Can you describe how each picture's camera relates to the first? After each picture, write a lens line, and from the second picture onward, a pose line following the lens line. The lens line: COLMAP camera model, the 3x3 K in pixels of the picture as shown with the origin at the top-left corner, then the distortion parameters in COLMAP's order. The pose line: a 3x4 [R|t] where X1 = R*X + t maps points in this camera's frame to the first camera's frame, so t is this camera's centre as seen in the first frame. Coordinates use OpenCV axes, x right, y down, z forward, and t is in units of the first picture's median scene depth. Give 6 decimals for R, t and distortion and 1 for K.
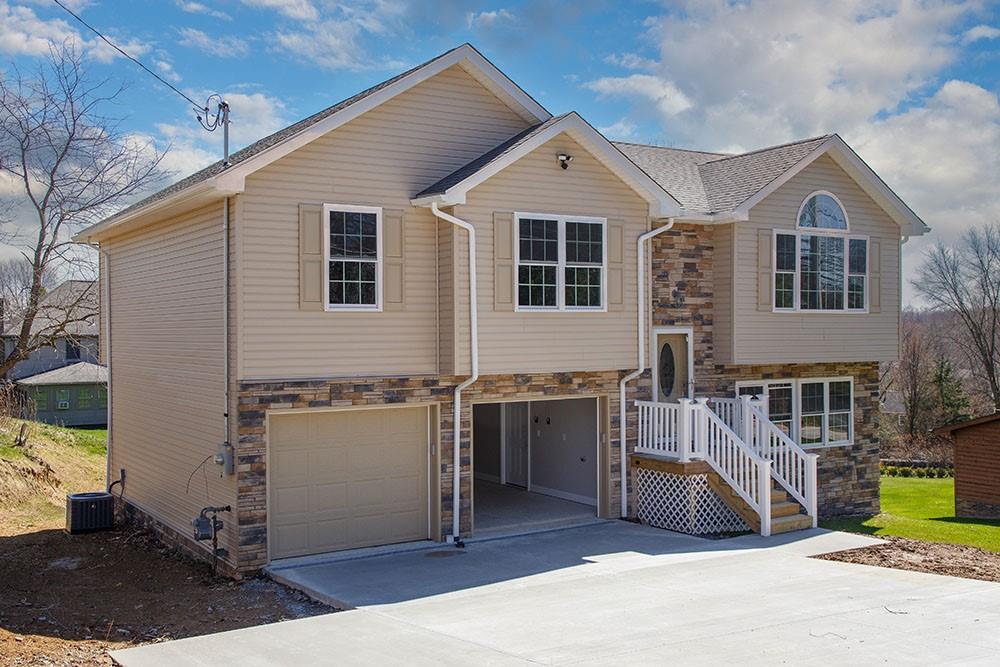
lens RADIAL K [[1032.6, 0, 500.3], [0, 1032.6, 339.5], [0, 0, 1]] dist [0.044061, 0.000000]
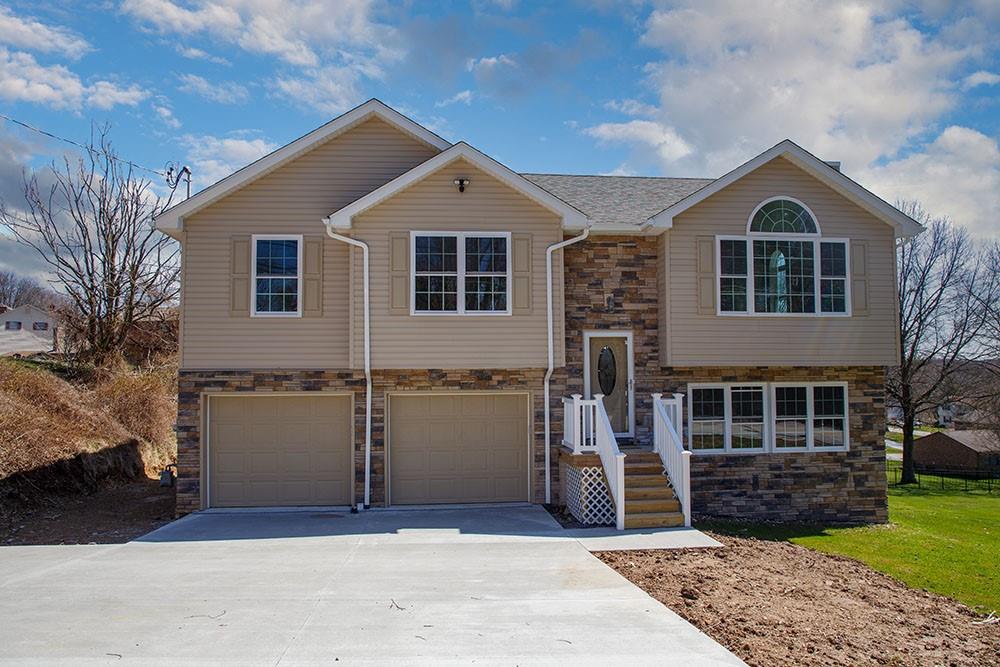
lens RADIAL K [[727.8, 0, 499.9], [0, 727.8, 330.4], [0, 0, 1]] dist [-0.053727, 0.008397]
pose [[0.889679, -0.024955, -0.455905, 0.446421], [-0.003494, 0.998104, -0.061453, 0.037501], [0.456574, 0.056266, 0.887905, 0.294813]]
